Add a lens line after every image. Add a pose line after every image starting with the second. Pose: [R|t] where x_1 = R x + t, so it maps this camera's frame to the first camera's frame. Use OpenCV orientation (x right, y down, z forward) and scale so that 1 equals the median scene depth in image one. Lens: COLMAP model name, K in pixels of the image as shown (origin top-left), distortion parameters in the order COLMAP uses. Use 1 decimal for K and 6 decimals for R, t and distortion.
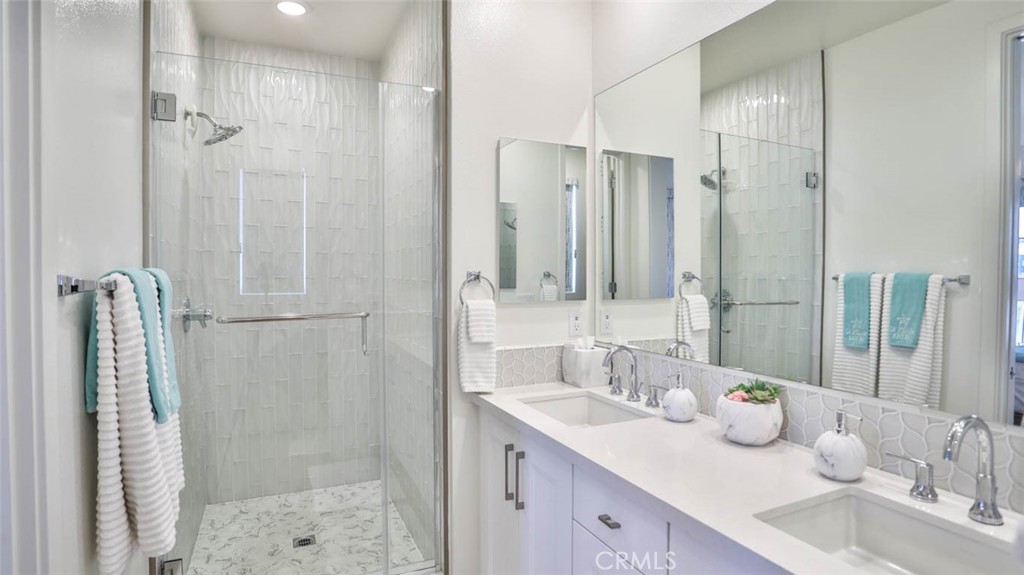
lens RADIAL K [[524.6, 0, 517.4], [0, 524.6, 290.1], [0, 0, 1]] dist [-0.055243, 0.012299]
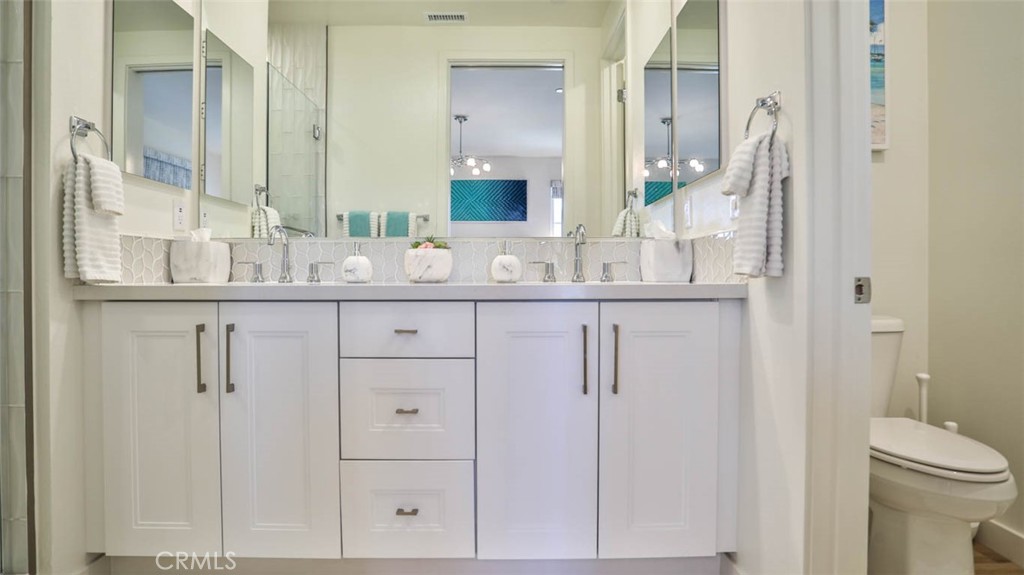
lens RADIAL K [[524.6, 0, 508.2], [0, 524.6, 286.7], [0, 0, 1]] dist [-0.055243, 0.012299]
pose [[0.418072, -0.016463, 0.908265, -0.507932], [0.026682, 0.999627, 0.005837, 0.224202], [-0.908022, 0.021794, 0.418356, 0.194780]]
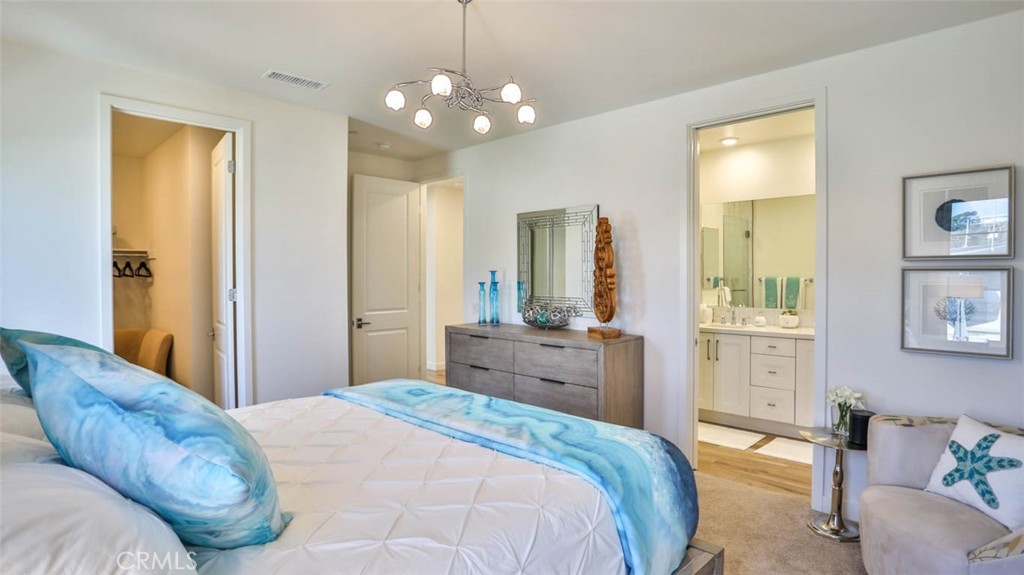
lens RADIAL K [[524.6, 0, 514.2], [0, 524.6, 287.6], [0, 0, 1]] dist [-0.055243, 0.012299]
pose [[0.937969, -0.010277, 0.346566, -1.798735], [0.013506, 0.999885, -0.006905, 0.020048], [-0.346456, 0.011157, 0.938000, -1.158674]]
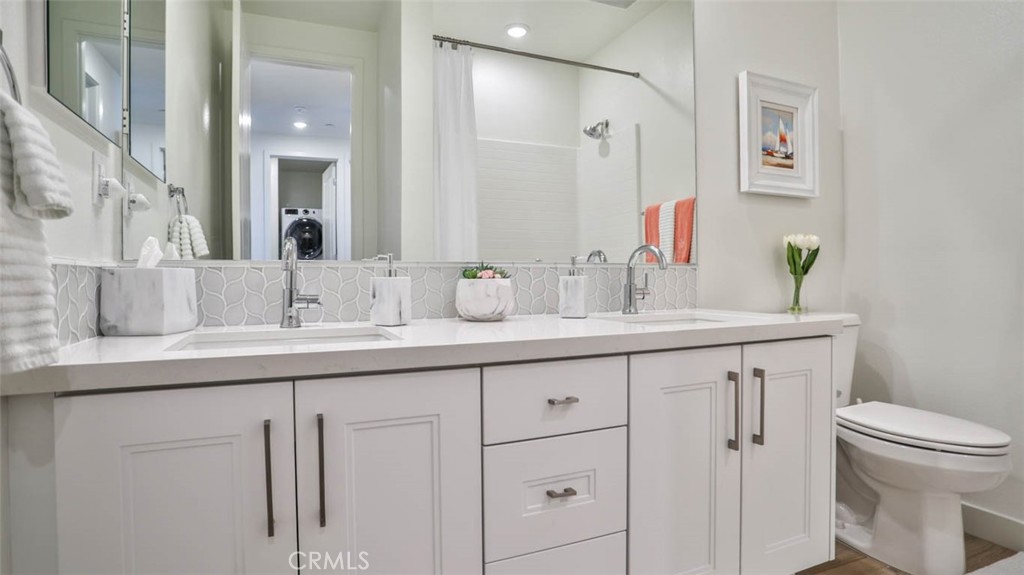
lens RADIAL K [[524.6, 0, 508.3], [0, 524.6, 279.8], [0, 0, 1]] dist [-0.055243, 0.012299]
pose [[0.029135, -0.008534, 0.999539, -0.452874], [0.031201, 0.999484, 0.007624, 0.151859], [-0.999088, 0.030964, 0.029386, 0.691454]]
